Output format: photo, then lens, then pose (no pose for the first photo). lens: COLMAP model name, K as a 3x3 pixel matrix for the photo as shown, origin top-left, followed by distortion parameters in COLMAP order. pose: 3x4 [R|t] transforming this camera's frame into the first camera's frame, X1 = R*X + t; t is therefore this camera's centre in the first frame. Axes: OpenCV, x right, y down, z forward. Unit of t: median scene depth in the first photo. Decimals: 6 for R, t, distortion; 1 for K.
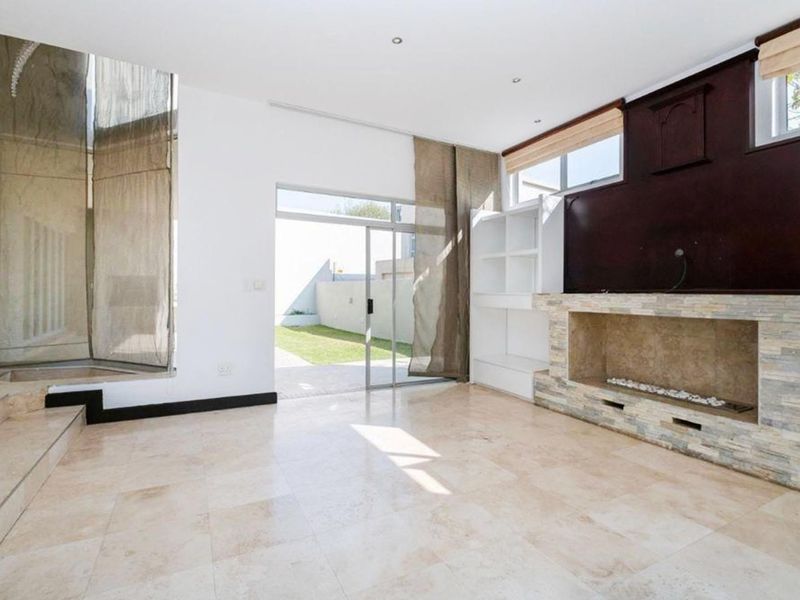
lens RADIAL K [[402.6, 0, 403.0], [0, 402.6, 291.6], [0, 0, 1]] dist [-0.003621, -0.001418]
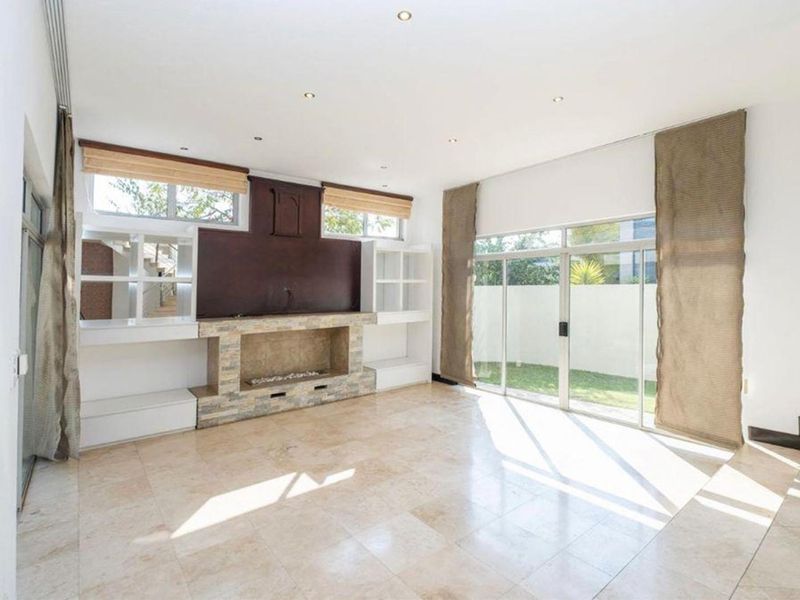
lens RADIAL K [[402.6, 0, 403.0], [0, 402.6, 291.6], [0, 0, 1]] dist [-0.003621, -0.001418]
pose [[-0.184359, -0.015311, 0.982740, -1.040297], [0.002761, 0.999867, 0.016096, -0.117656], [-0.982855, 0.005680, -0.184292, 0.898560]]
